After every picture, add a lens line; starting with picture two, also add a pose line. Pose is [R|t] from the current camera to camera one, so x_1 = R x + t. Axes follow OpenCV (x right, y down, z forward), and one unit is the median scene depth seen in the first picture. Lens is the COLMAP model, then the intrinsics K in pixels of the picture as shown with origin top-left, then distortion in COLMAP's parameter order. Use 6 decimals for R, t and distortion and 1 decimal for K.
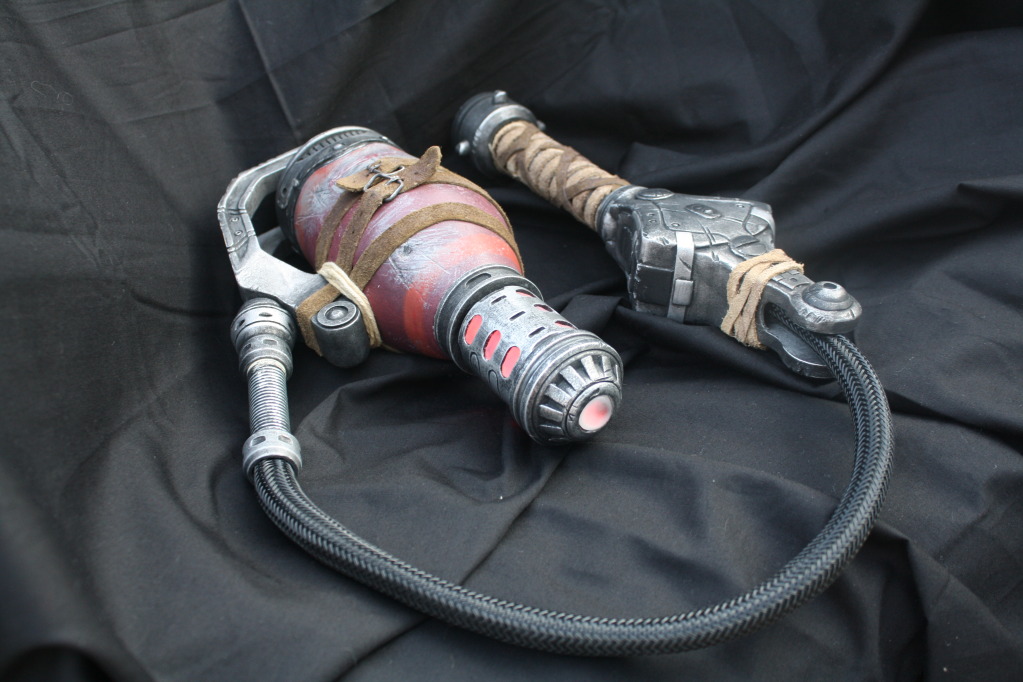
lens RADIAL K [[1367.8, 0, 510.6], [0, 1367.8, 339.8], [0, 0, 1]] dist [-0.138184, 0.000000]
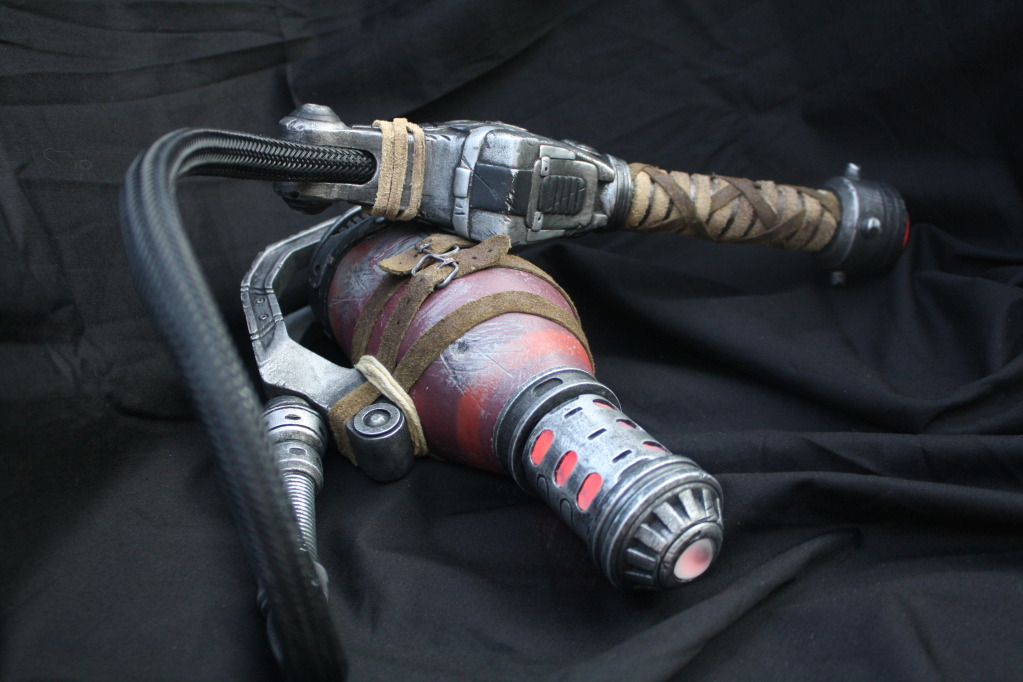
lens RADIAL K [[1221.1, 0, 512.4], [0, 1221.1, 345.1], [0, 0, 1]] dist [-0.145571, 0.000000]
pose [[0.999654, 0.025876, 0.004654, -0.048139], [-0.025749, 0.999343, -0.025508, -0.048122], [-0.005311, 0.025379, 0.999664, 0.242669]]
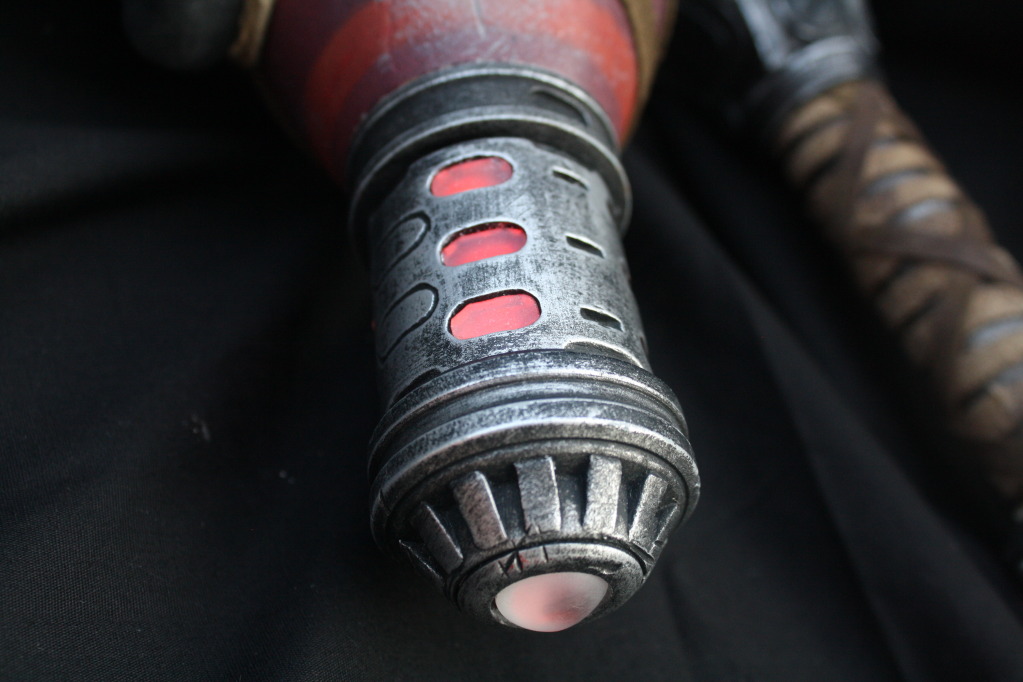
lens RADIAL K [[1463.5, 0, 511.3], [0, 1463.5, 342.2], [0, 0, 1]] dist [-0.366878, 0.000000]
pose [[0.608782, 0.762368, 0.219499, -0.070403], [-0.758624, 0.640366, -0.120086, 0.057973], [-0.232110, -0.093411, 0.968194, 0.578966]]
